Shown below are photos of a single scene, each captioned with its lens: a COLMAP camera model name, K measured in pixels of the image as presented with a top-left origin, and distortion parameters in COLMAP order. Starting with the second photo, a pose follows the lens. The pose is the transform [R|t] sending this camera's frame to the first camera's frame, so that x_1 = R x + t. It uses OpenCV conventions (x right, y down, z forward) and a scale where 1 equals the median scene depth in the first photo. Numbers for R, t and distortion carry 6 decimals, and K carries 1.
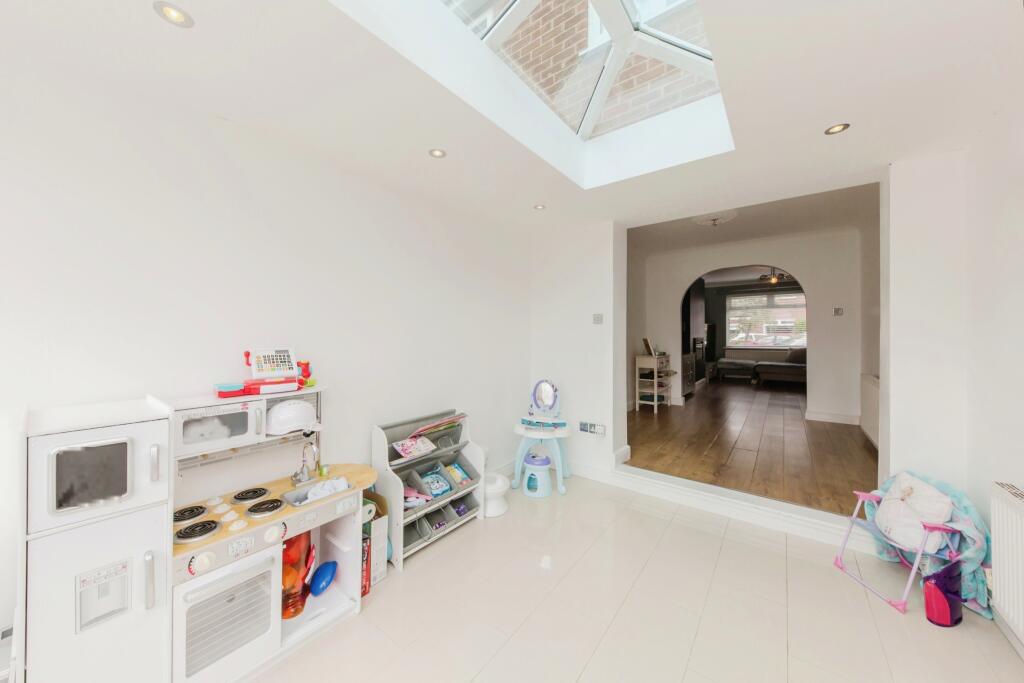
lens RADIAL K [[357.3, 0, 505.0], [0, 357.3, 342.6], [0, 0, 1]] dist [-0.002555, -0.000981]
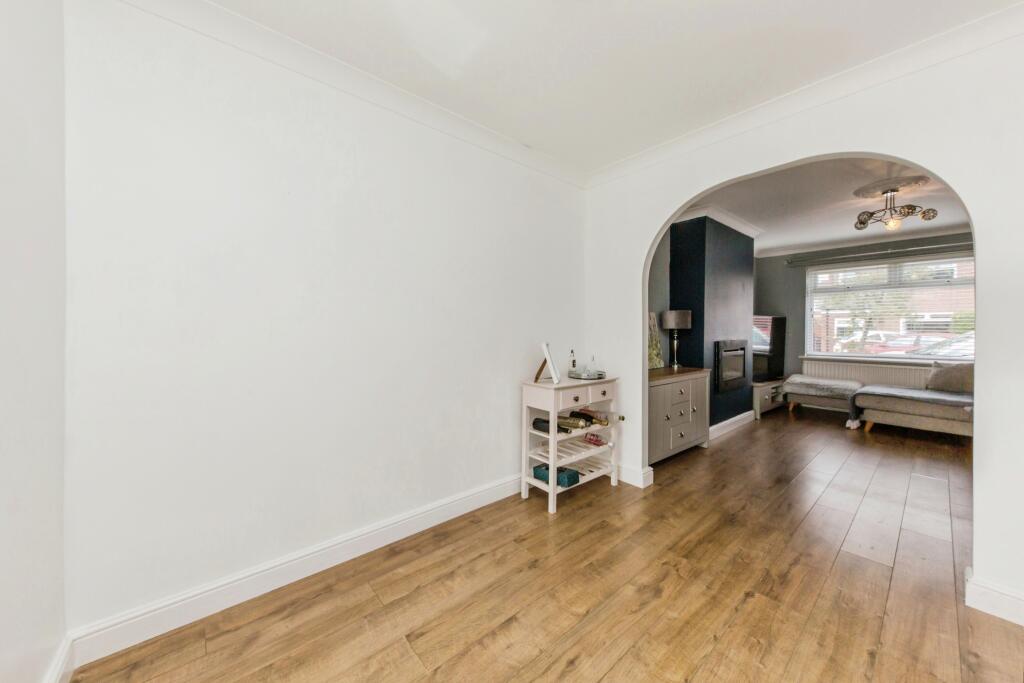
lens RADIAL K [[357.3, 0, 515.6], [0, 357.3, 335.9], [0, 0, 1]] dist [-0.002555, -0.000981]
pose [[0.977409, 0.015737, -0.210769, 0.295001], [-0.016032, 0.999871, 0.000307, -0.014222], [0.210747, 0.003079, 0.977536, 0.347912]]
